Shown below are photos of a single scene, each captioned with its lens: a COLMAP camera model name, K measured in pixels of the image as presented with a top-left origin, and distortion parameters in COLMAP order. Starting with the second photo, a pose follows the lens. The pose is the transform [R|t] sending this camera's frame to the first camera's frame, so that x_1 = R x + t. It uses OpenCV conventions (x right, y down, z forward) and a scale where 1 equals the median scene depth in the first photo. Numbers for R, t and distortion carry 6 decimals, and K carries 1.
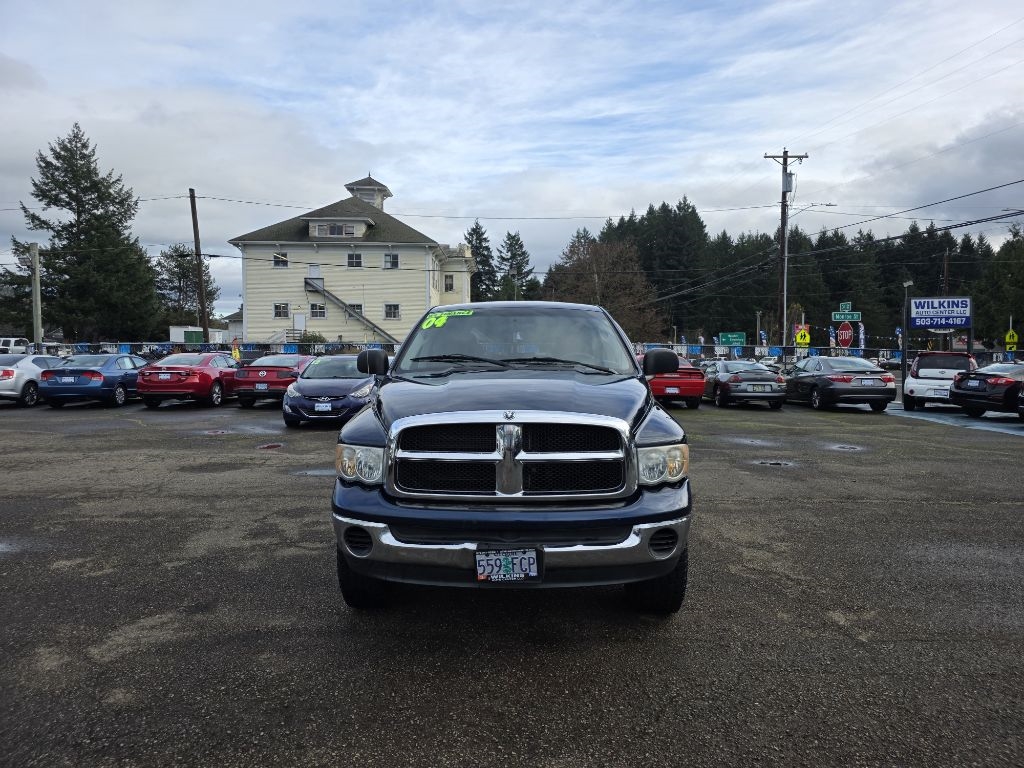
lens RADIAL K [[684.2, 0, 515.9], [0, 684.2, 376.8], [0, 0, 1]] dist [0.049175, -0.045034]
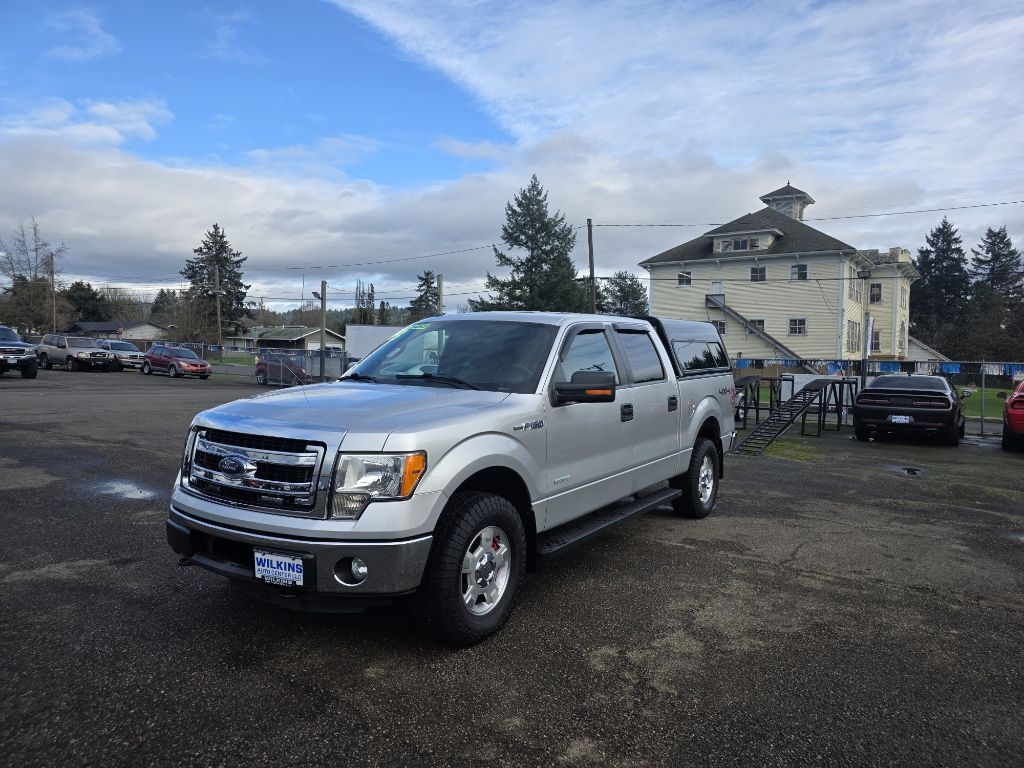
lens RADIAL K [[684.2, 0, 520.0], [0, 684.2, 381.1], [0, 0, 1]] dist [0.049175, -0.045034]
pose [[0.813126, 0.031628, -0.581228, 0.050780], [-0.043627, 0.999026, -0.006670, 0.000197], [0.580451, 0.030781, 0.813713, 0.027211]]
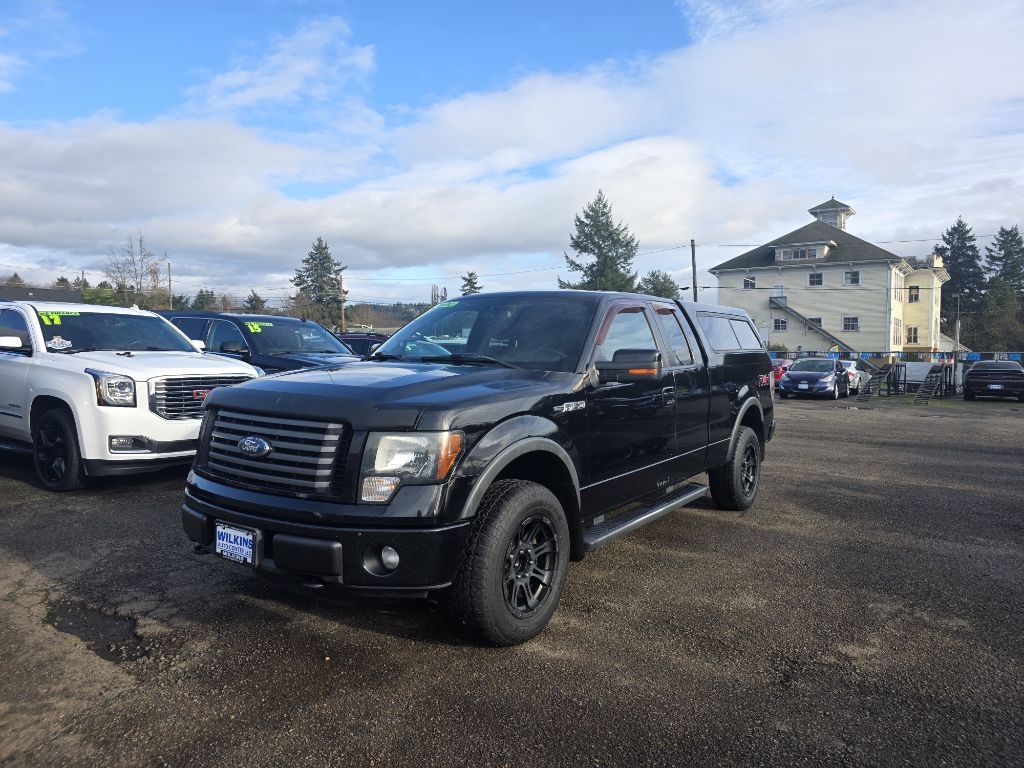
lens RADIAL K [[684.2, 0, 520.4], [0, 684.2, 375.3], [0, 0, 1]] dist [0.049175, -0.045034]
pose [[0.810624, 0.023234, -0.585105, 0.032631], [-0.033867, 0.999400, -0.007236, 0.010431], [0.584586, 0.025682, 0.810925, -0.169804]]
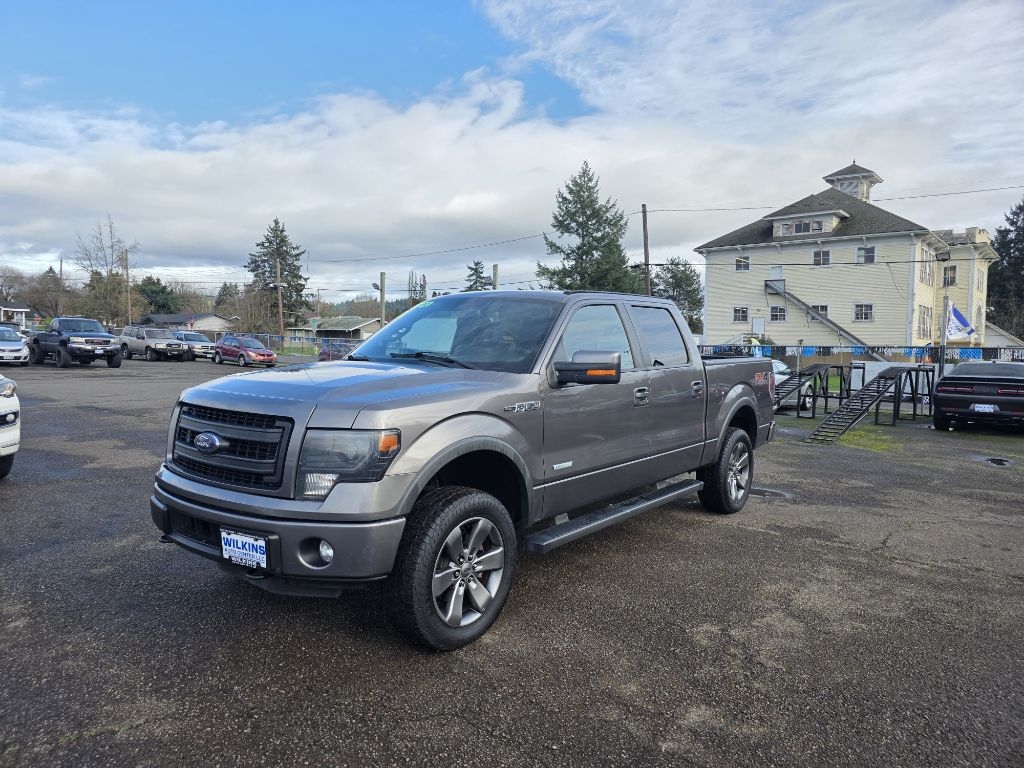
lens RADIAL K [[684.2, 0, 505.1], [0, 684.2, 382.9], [0, 0, 1]] dist [0.049175, -0.045034]
pose [[0.756679, 0.042631, -0.652395, 0.048645], [-0.042271, 0.998974, 0.016250, 0.000661], [0.652419, 0.015282, 0.757705, 0.022173]]
